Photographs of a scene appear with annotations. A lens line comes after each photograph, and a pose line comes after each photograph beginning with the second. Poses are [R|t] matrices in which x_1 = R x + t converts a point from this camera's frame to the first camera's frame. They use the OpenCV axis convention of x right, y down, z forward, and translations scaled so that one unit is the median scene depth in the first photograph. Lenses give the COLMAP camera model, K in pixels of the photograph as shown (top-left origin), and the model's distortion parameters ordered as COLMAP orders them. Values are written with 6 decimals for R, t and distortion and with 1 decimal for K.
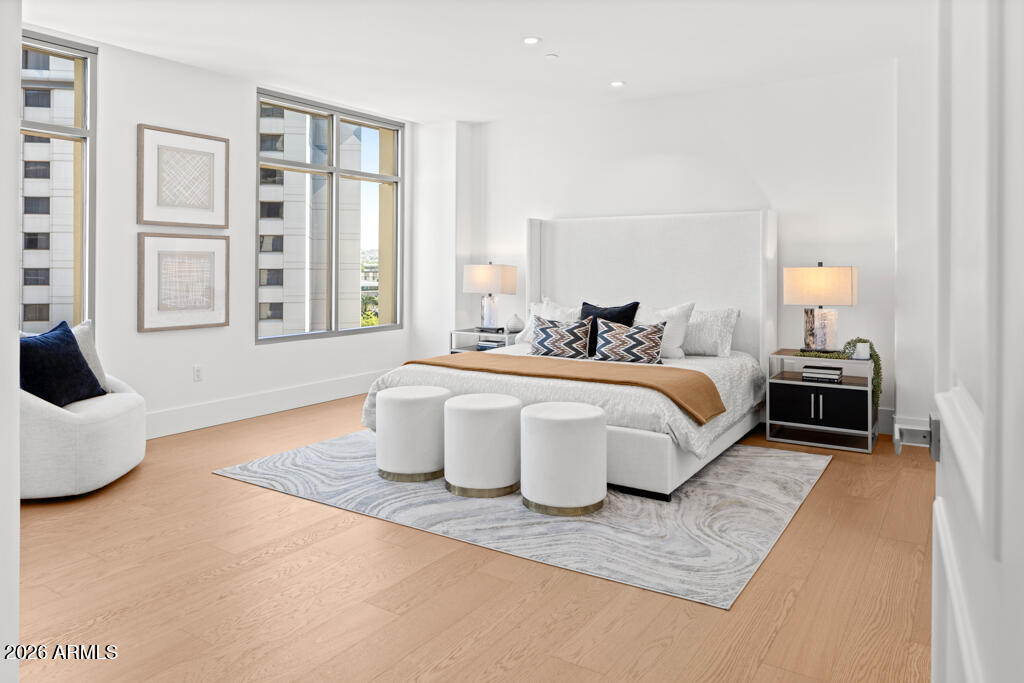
lens RADIAL K [[693.4, 0, 511.4], [0, 693.4, 264.7], [0, 0, 1]] dist [0.001598, 0.000720]
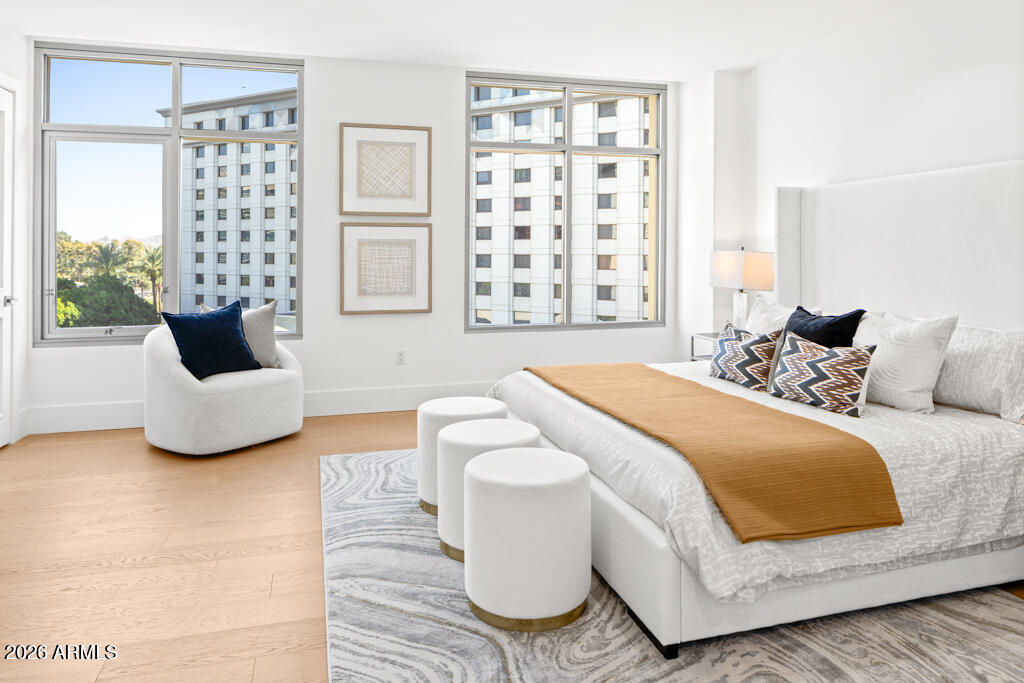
lens RADIAL K [[688.4, 0, 514.6], [0, 688.4, 250.8], [0, 0, 1]] dist [-0.000654, 0.000205]
pose [[0.761397, -0.004168, -0.648273, 0.354597], [0.002822, 0.999991, -0.003115, 0.001866], [0.648280, 0.000542, 0.761402, 0.337255]]
